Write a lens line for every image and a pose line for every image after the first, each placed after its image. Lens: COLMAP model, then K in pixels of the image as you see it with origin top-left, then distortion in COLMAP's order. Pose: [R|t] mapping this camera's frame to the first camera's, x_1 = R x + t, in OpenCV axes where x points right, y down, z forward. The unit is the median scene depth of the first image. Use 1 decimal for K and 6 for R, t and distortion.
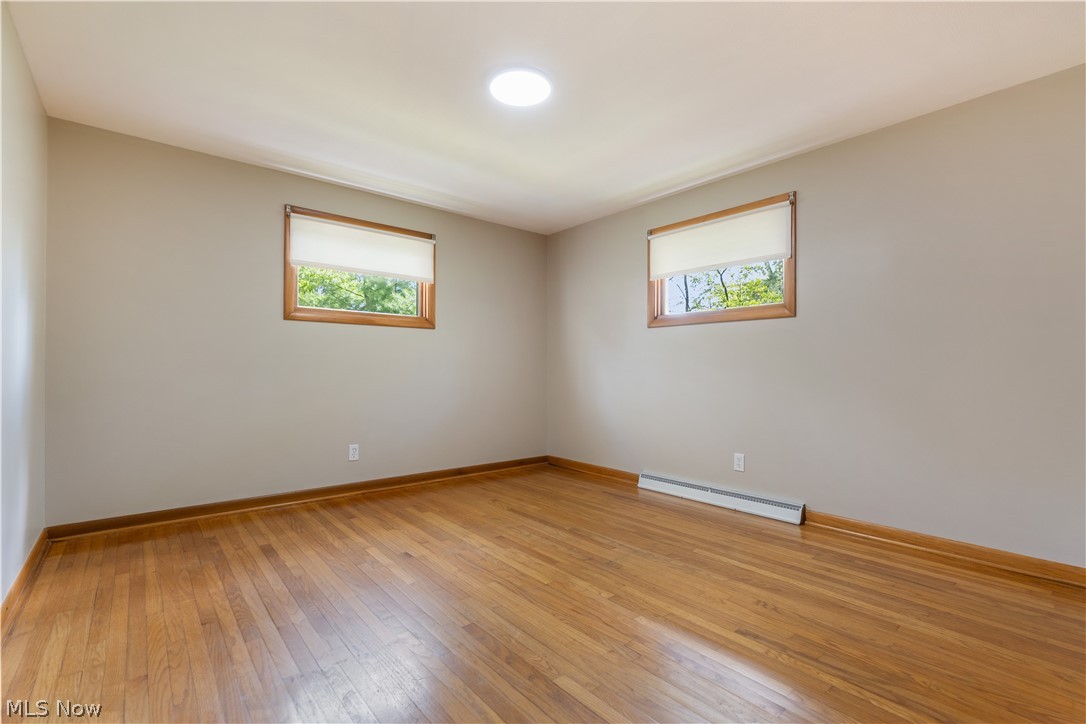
lens RADIAL K [[487.3, 0, 539.7], [0, 487.3, 365.8], [0, 0, 1]] dist [-0.002839, 0.000134]
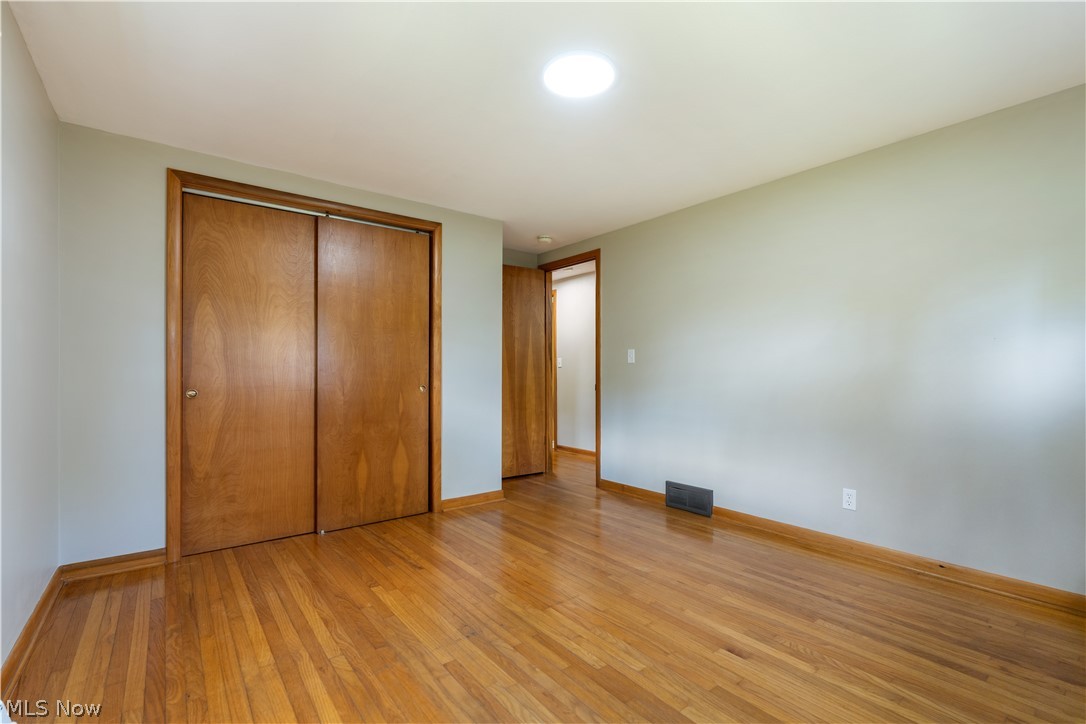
lens RADIAL K [[487.3, 0, 539.7], [0, 487.3, 365.8], [0, 0, 1]] dist [-0.002839, 0.000134]
pose [[-0.999424, -0.004009, 0.033689, 0.001977], [-0.004751, 0.999747, -0.021972, -0.028978], [-0.033592, -0.022119, -0.999191, 1.921817]]
